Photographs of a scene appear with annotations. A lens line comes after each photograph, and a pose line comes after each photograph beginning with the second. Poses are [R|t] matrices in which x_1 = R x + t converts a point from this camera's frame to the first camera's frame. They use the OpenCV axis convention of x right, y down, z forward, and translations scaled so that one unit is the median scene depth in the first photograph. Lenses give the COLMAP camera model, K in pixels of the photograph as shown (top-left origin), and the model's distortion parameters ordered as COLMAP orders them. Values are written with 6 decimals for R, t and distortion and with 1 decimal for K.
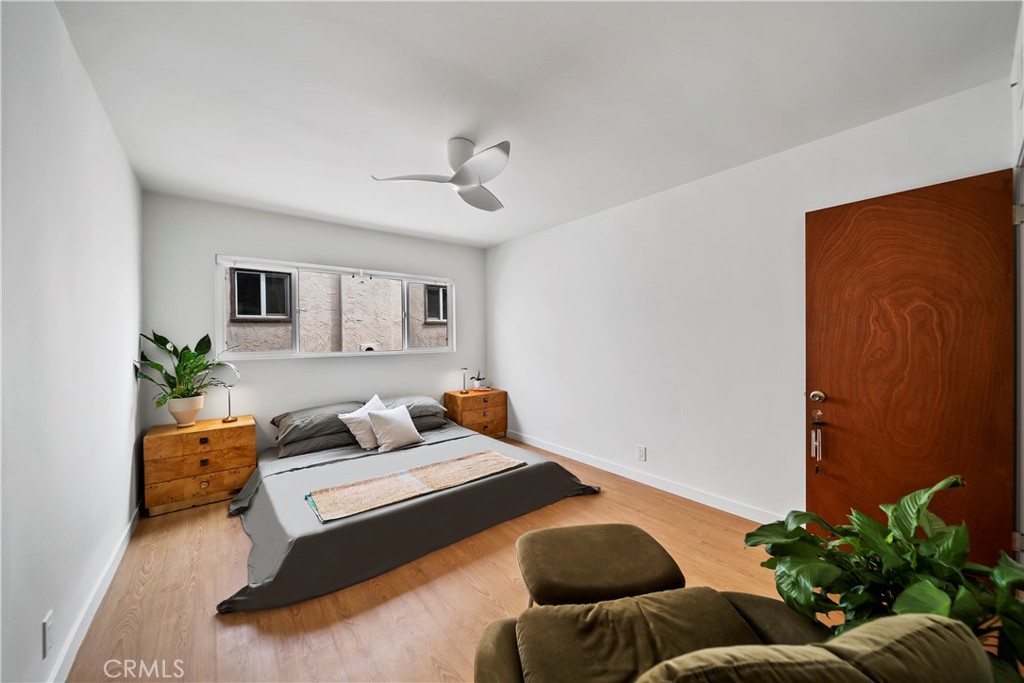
lens RADIAL K [[368.2, 0, 505.6], [0, 368.2, 340.3], [0, 0, 1]] dist [-0.002004, -0.000292]
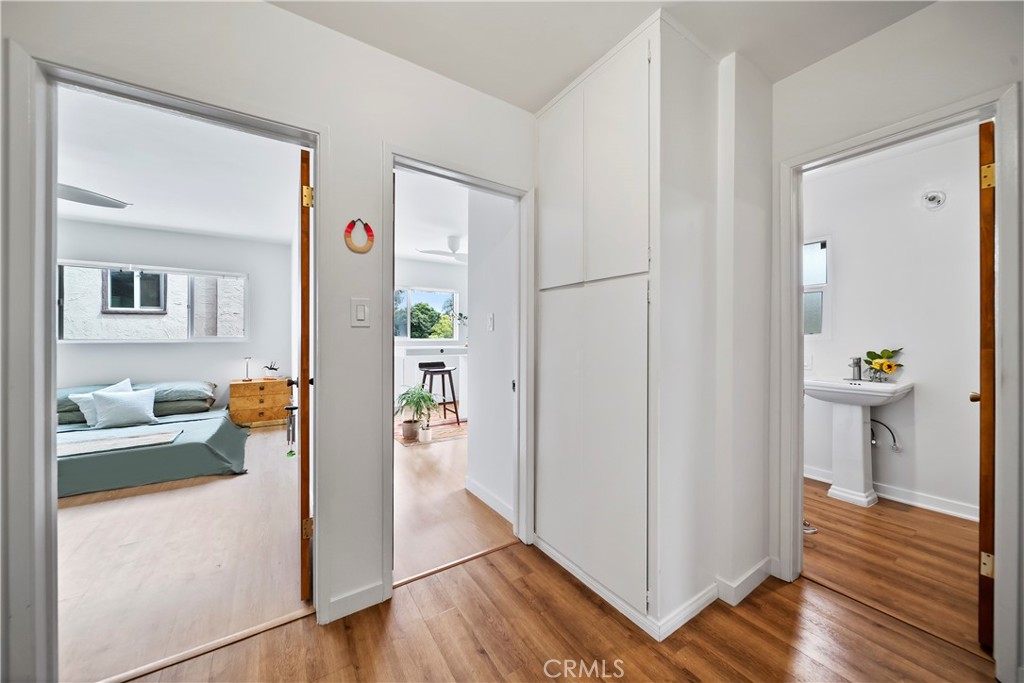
lens RADIAL K [[360.6, 0, 510.6], [0, 360.6, 337.8], [0, 0, 1]] dist [-0.004105, -0.000443]
pose [[0.995722, 0.013946, -0.091336, 0.955521], [-0.014102, 0.999900, -0.001067, 0.012725], [0.091312, 0.002351, 0.995820, 0.044507]]
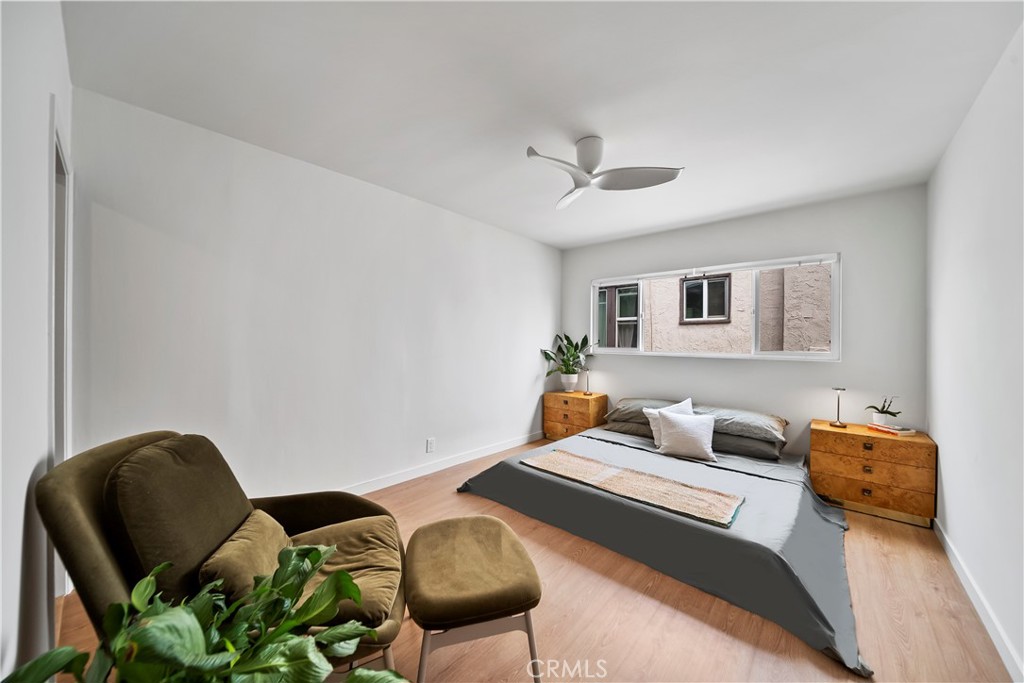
lens RADIAL K [[360.6, 0, 510.6], [0, 360.6, 337.8], [0, 0, 1]] dist [-0.004105, -0.000443]
pose [[0.160805, 0.011139, -0.986923, 0.543355], [-0.017272, 0.999815, 0.008470, -0.010367], [0.986835, 0.015684, 0.160968, 0.418699]]
